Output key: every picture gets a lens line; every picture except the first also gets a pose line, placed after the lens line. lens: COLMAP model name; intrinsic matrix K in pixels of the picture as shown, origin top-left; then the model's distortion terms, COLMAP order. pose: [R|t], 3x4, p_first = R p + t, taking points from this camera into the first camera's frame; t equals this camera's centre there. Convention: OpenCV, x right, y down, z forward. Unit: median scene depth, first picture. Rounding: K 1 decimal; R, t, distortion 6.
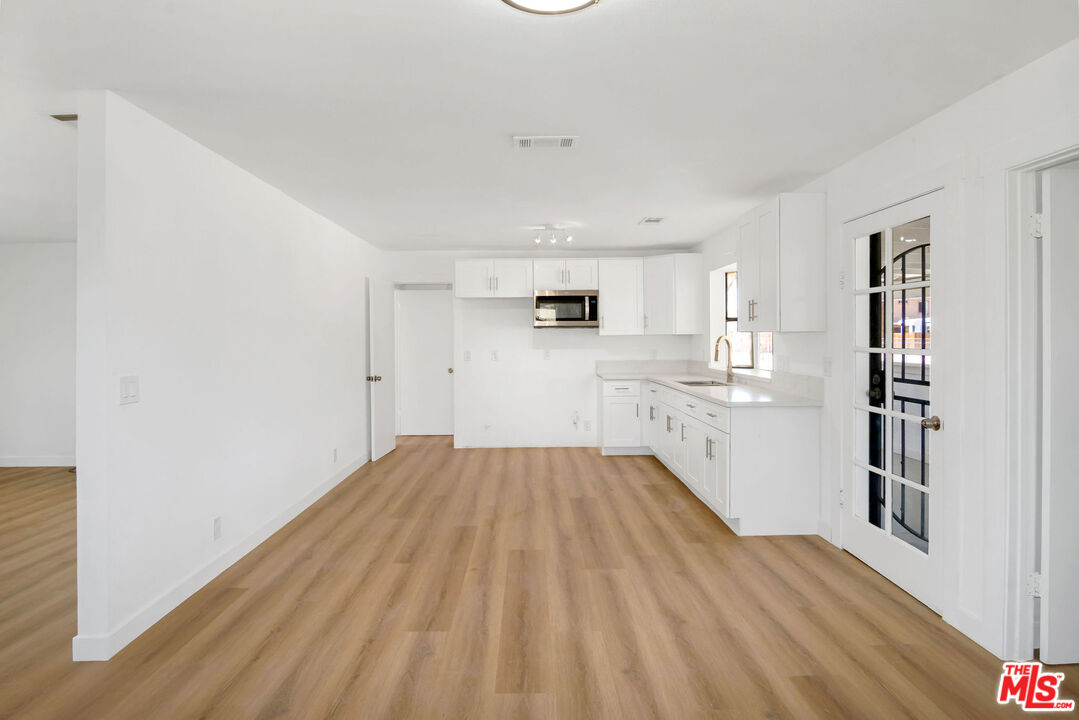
lens RADIAL K [[592.0, 0, 545.2], [0, 592.0, 337.2], [0, 0, 1]] dist [-0.025461, 0.000444]
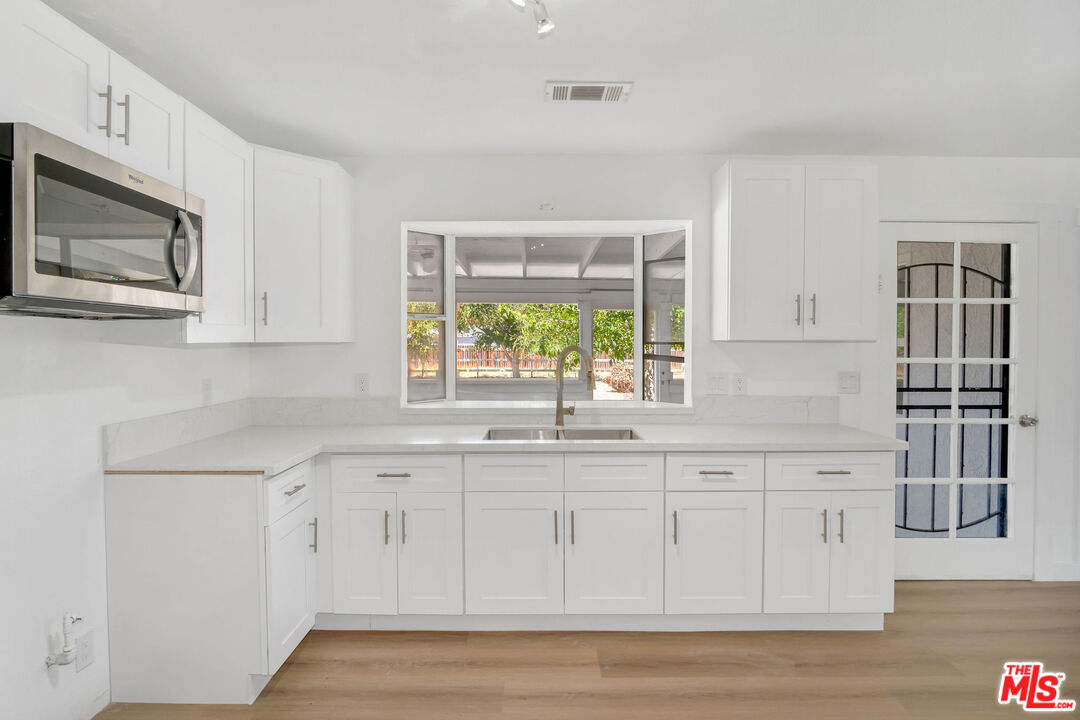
lens RADIAL K [[587.9, 0, 535.8], [0, 587.9, 354.6], [0, 0, 1]] dist [-0.021237, 0.000230]
pose [[0.023093, -0.014210, 0.999632, -0.305160], [0.000019, 0.999899, 0.014214, -0.002208], [-0.999733, -0.000309, 0.023091, 1.145819]]
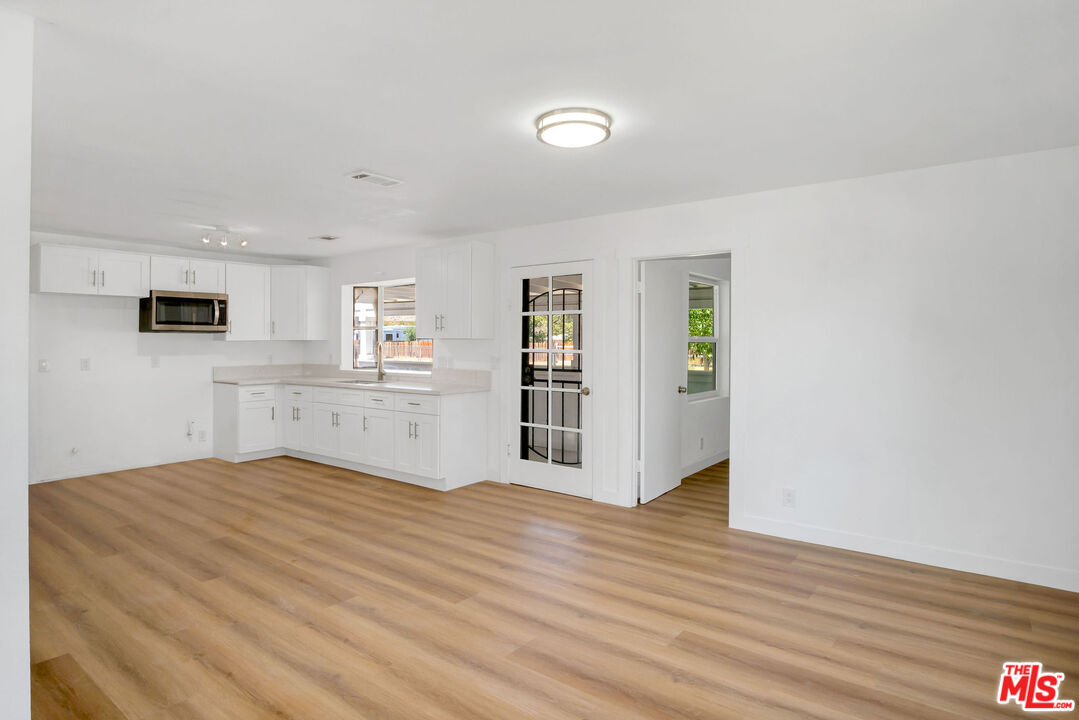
lens RADIAL K [[590.4, 0, 535.1], [0, 590.4, 337.2], [0, 0, 1]] dist [-0.022569, 0.003078]
pose [[0.628858, 0.009260, 0.777465, -0.480278], [-0.001699, 0.999943, -0.010536, 0.000848], [-0.777519, 0.005305, 0.628838, -0.002669]]
